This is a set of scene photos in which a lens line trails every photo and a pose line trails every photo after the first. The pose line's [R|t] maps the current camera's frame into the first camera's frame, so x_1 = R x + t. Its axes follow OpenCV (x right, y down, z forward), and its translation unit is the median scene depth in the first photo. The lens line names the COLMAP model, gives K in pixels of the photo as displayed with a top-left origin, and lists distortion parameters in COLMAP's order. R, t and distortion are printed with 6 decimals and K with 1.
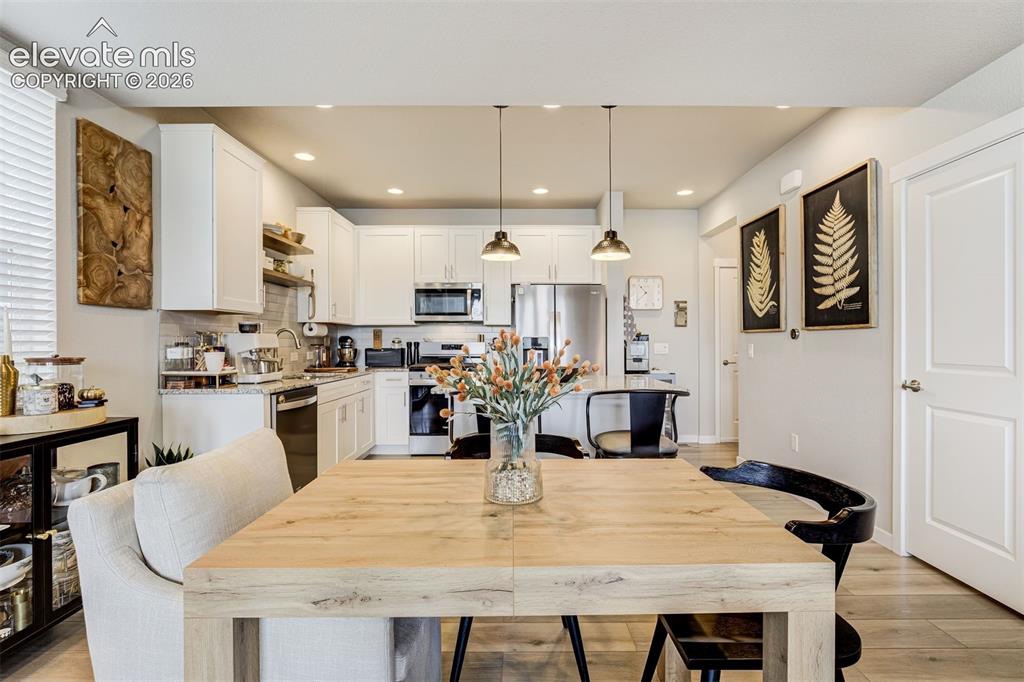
lens RADIAL K [[472.7, 0, 518.5], [0, 472.7, 344.9], [0, 0, 1]] dist [-0.033185, 0.003284]
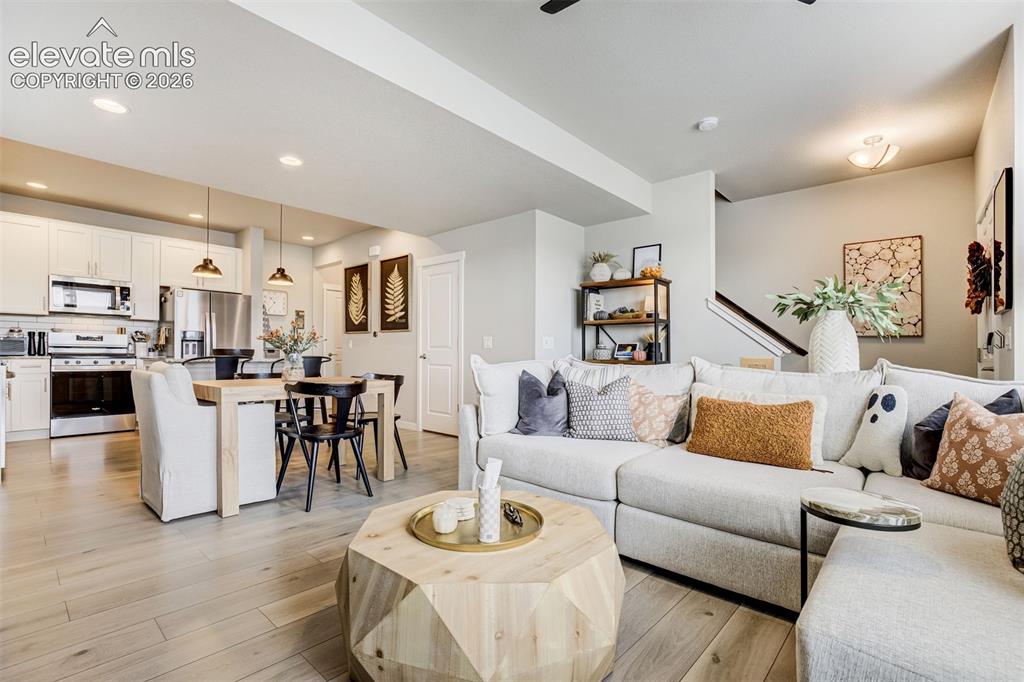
lens RADIAL K [[472.7, 0, 520.7], [0, 472.7, 356.1], [0, 0, 1]] dist [-0.033185, 0.003284]
pose [[0.656607, 0.004619, 0.754219, -0.486628], [-0.006169, 0.999981, -0.000753, 0.068245], [-0.754208, -0.004159, 0.656623, -0.732446]]
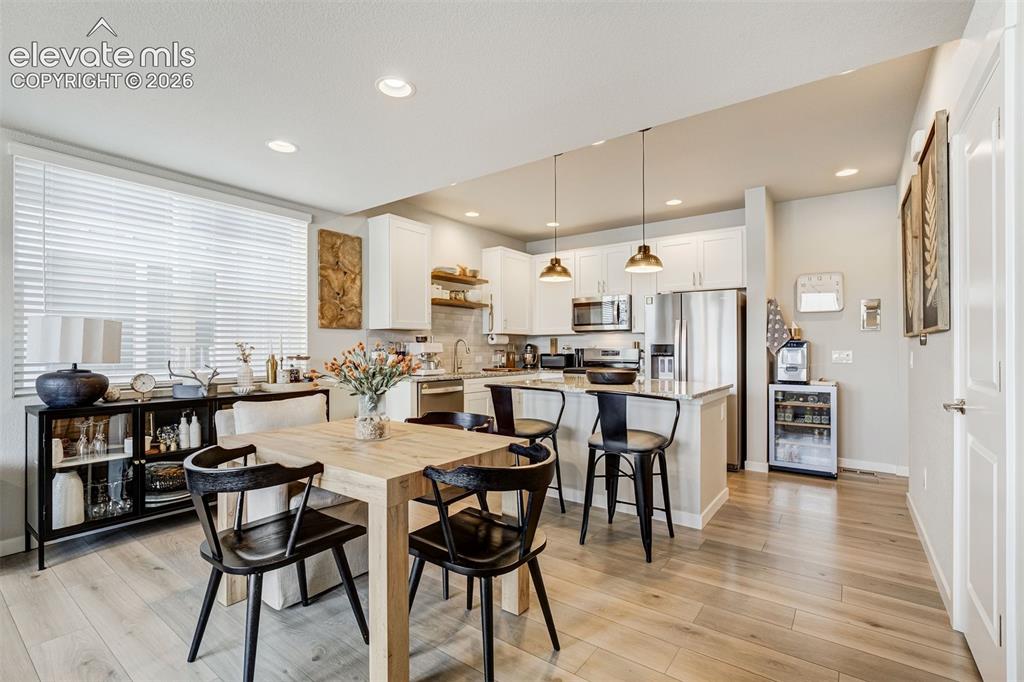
lens RADIAL K [[472.7, 0, 503.6], [0, 472.7, 347.2], [0, 0, 1]] dist [-0.033185, 0.003284]
pose [[0.795127, -0.000434, -0.606443, 0.564535], [-0.004803, 0.999964, -0.007014, -0.001733], [0.606425, 0.008490, 0.795096, -0.047789]]
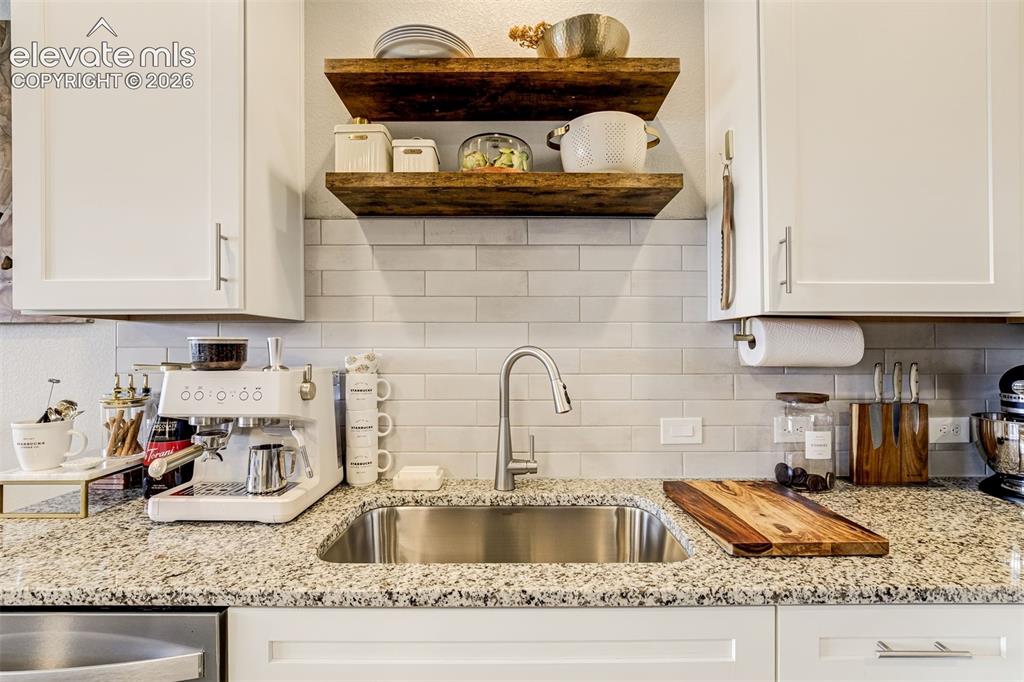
lens RADIAL K [[472.7, 0, 498.3], [0, 472.7, 352.8], [0, 0, 1]] dist [-0.033185, 0.003284]
pose [[-0.013822, 0.011172, -0.999842, -0.219931], [-0.006228, 0.999917, 0.011259, -0.043154], [0.999885, 0.006383, -0.013751, 1.241824]]
